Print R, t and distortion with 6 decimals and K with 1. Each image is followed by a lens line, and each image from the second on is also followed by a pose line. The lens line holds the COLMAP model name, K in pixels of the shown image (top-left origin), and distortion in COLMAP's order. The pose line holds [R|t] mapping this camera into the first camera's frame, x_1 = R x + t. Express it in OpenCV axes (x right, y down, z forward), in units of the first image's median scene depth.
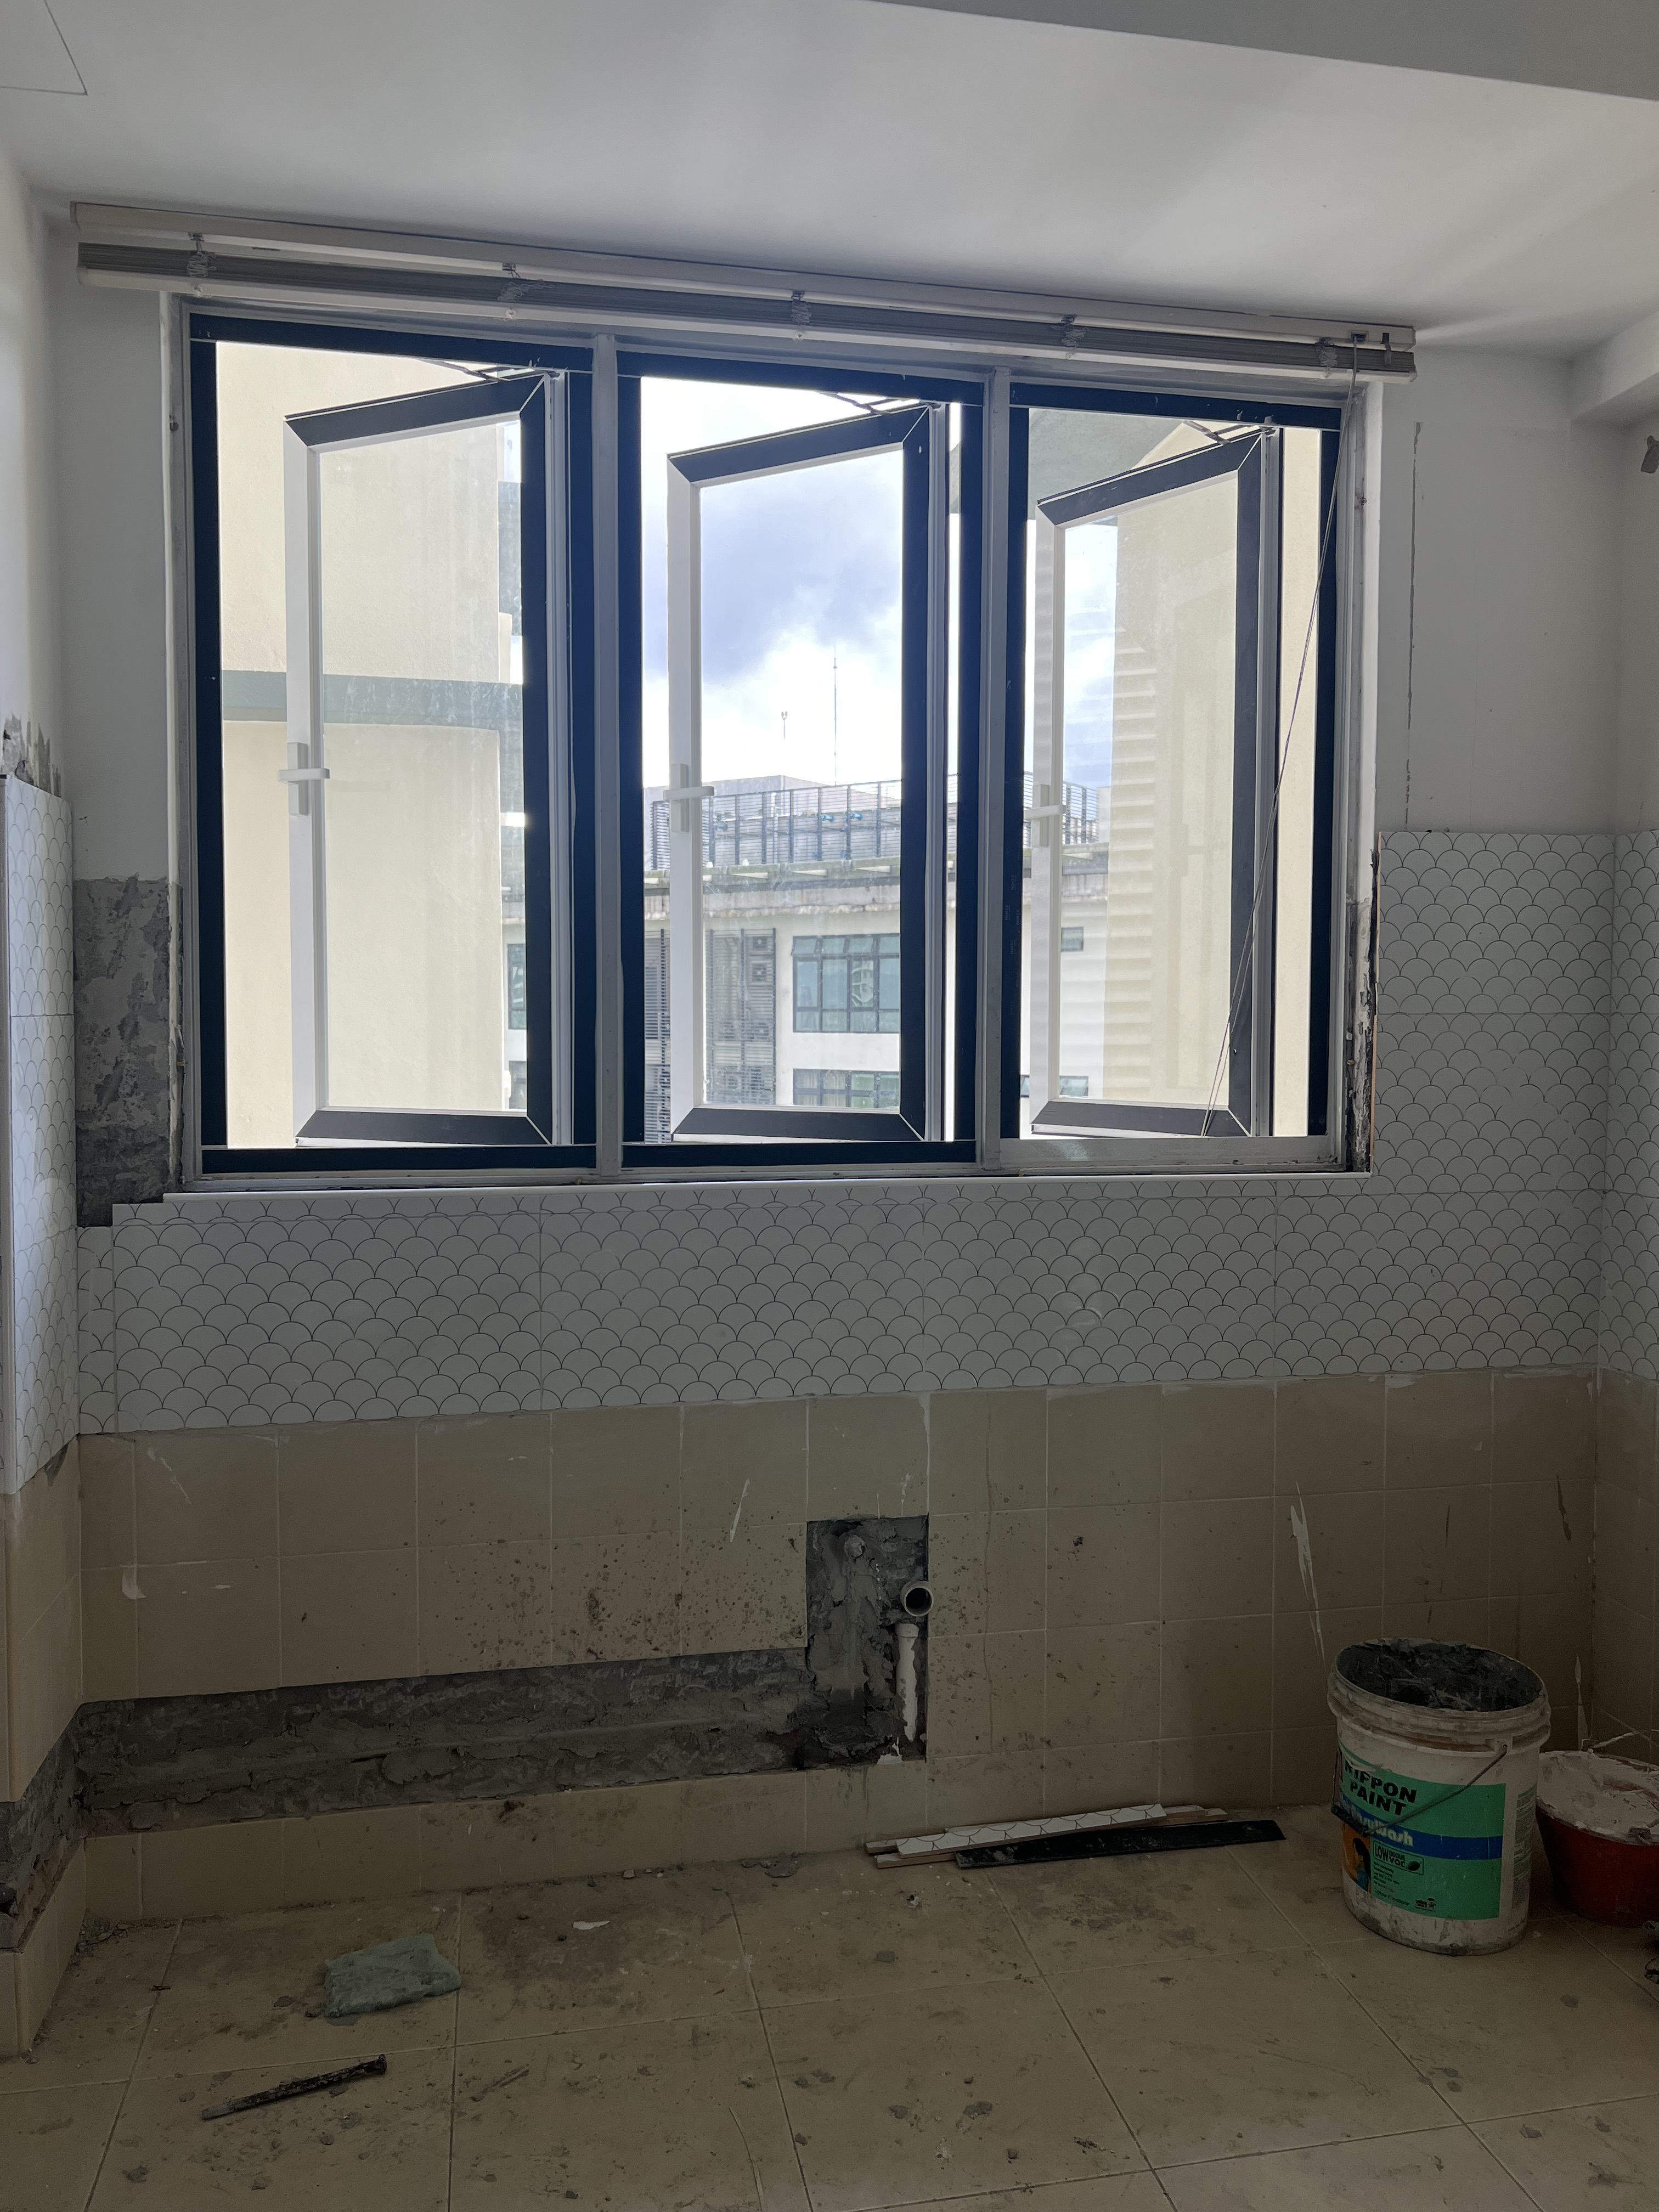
lens RADIAL K [[1685.5, 0, 835.4], [0, 1685.5, 1093.6], [0, 0, 1]] dist [0.027528, -0.027264]
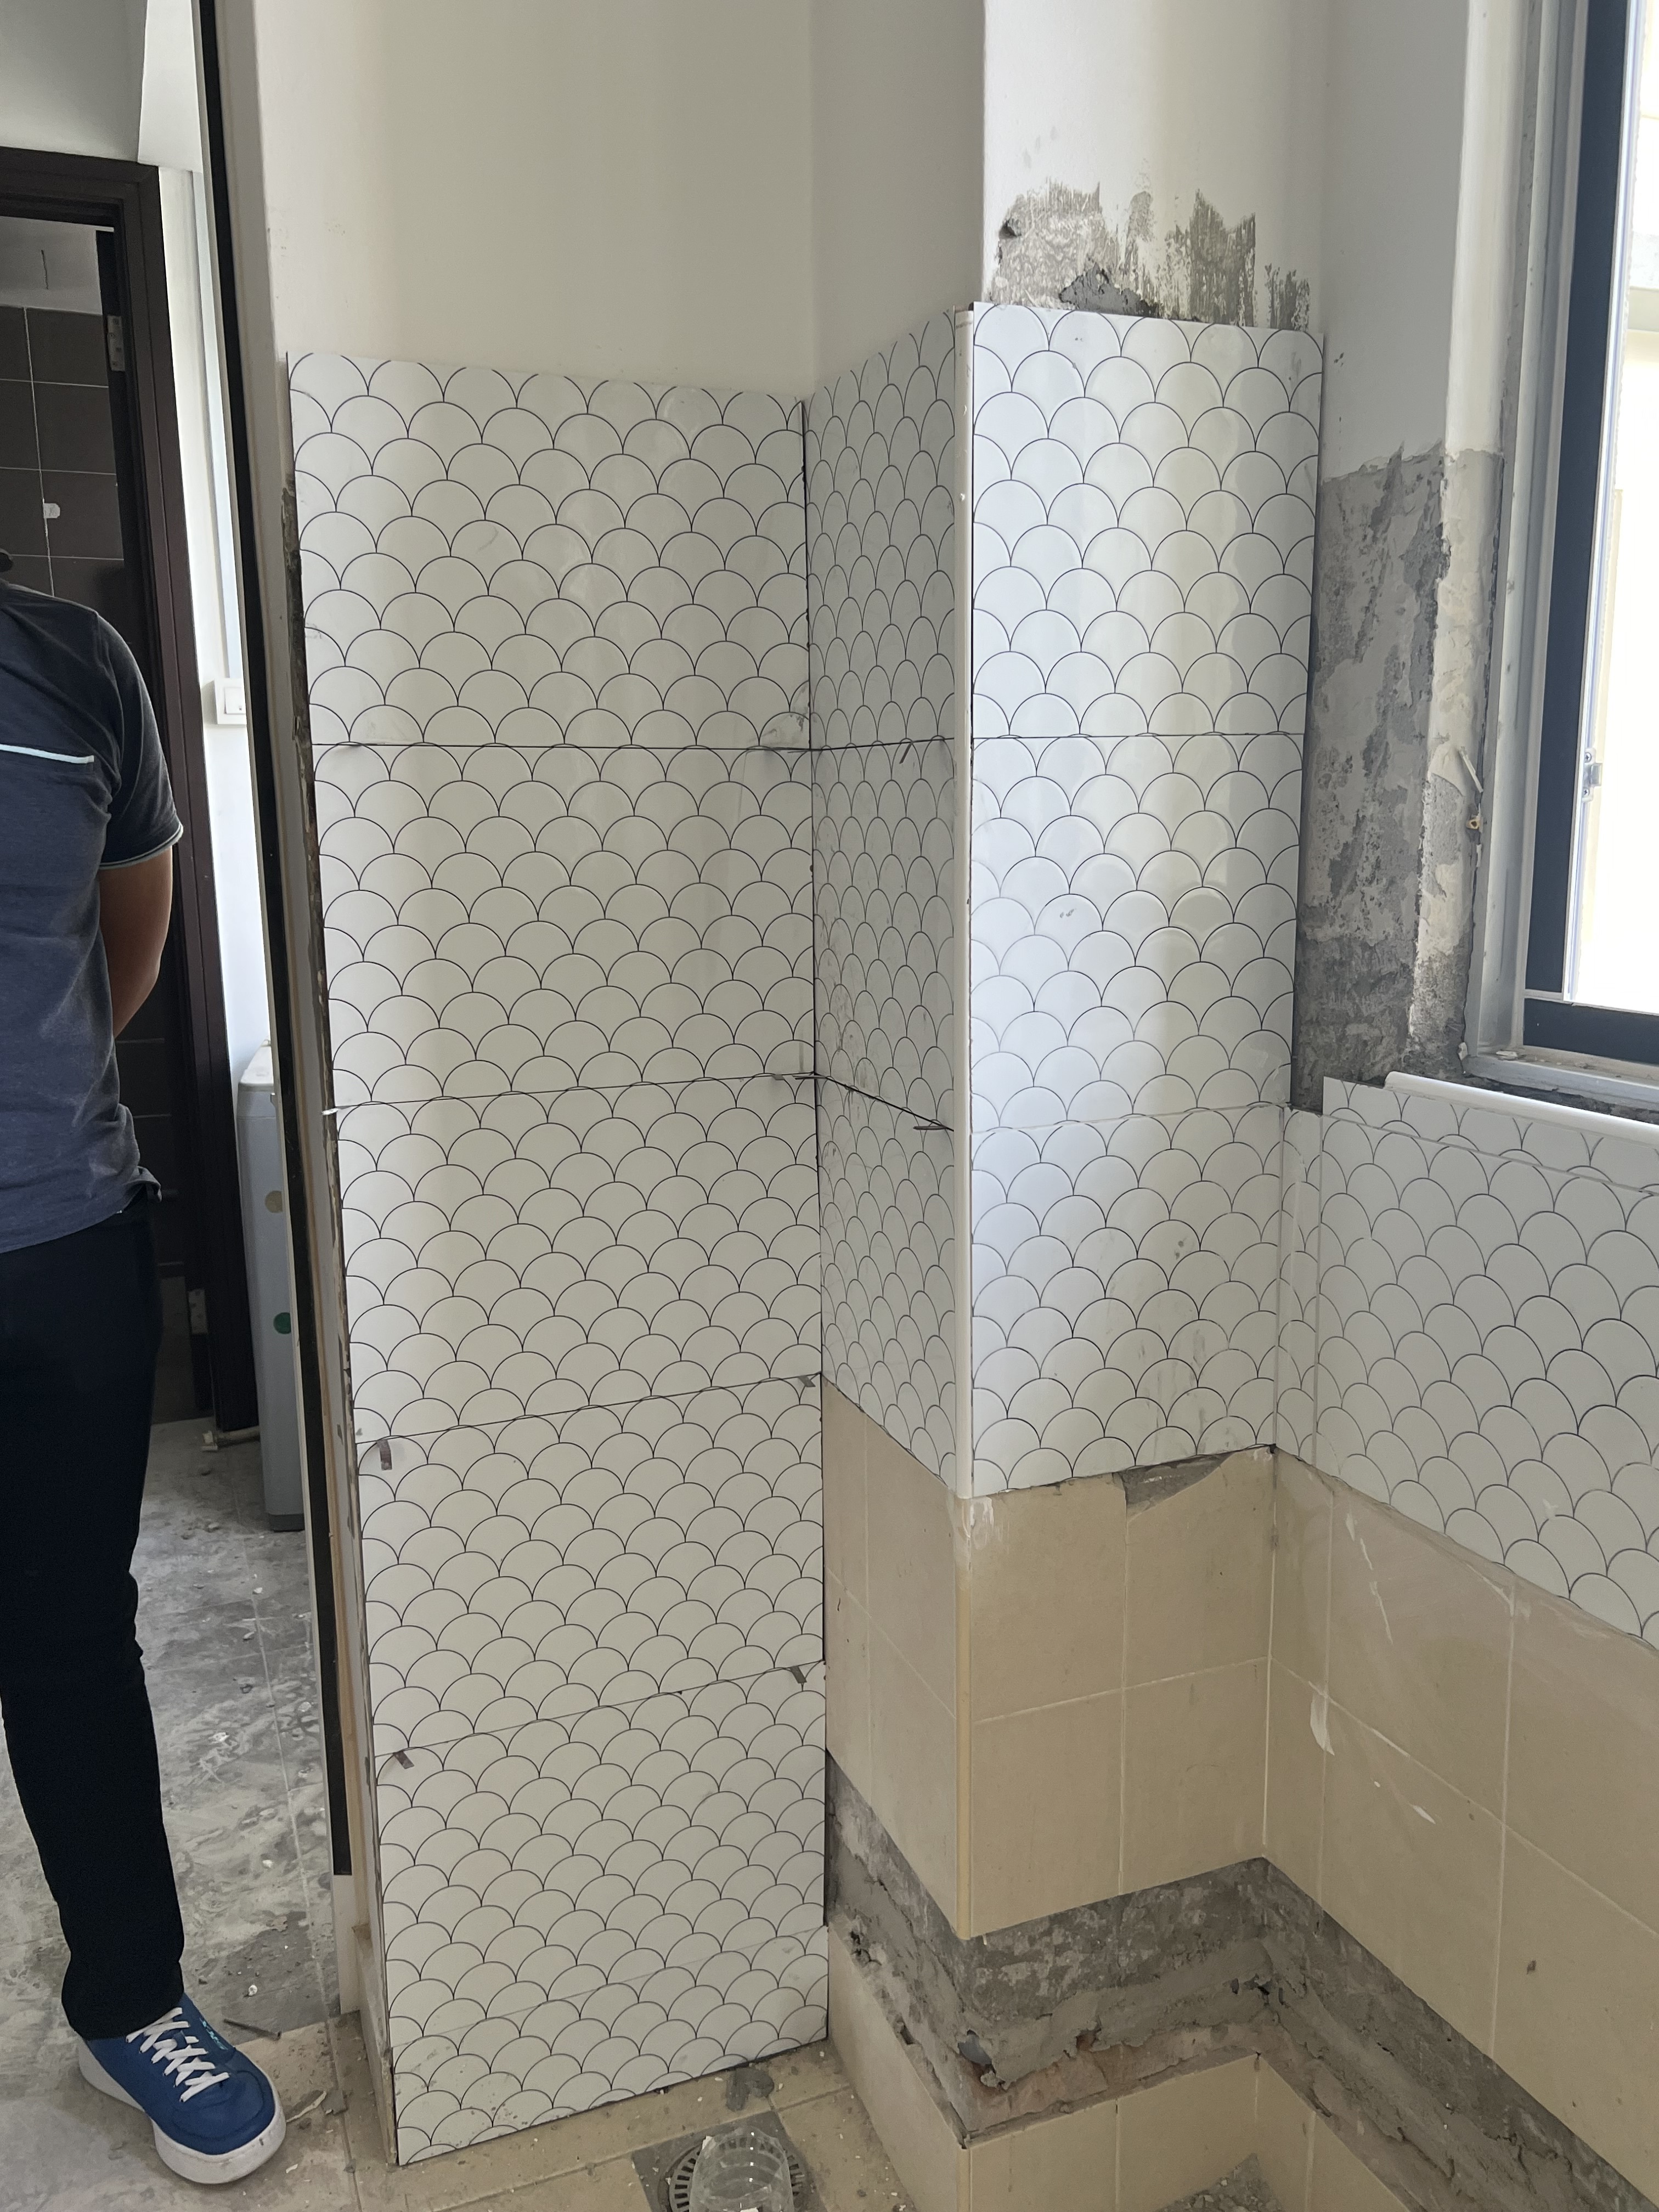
lens RADIAL K [[1685.5, 0, 833.4], [0, 1685.5, 1108.6], [0, 0, 1]] dist [0.027528, -0.027264]
pose [[0.184878, 0.169340, -0.968062, 0.086106], [-0.034847, 0.985553, 0.165744, -0.011238], [0.982144, 0.003091, 0.188108, 0.728998]]
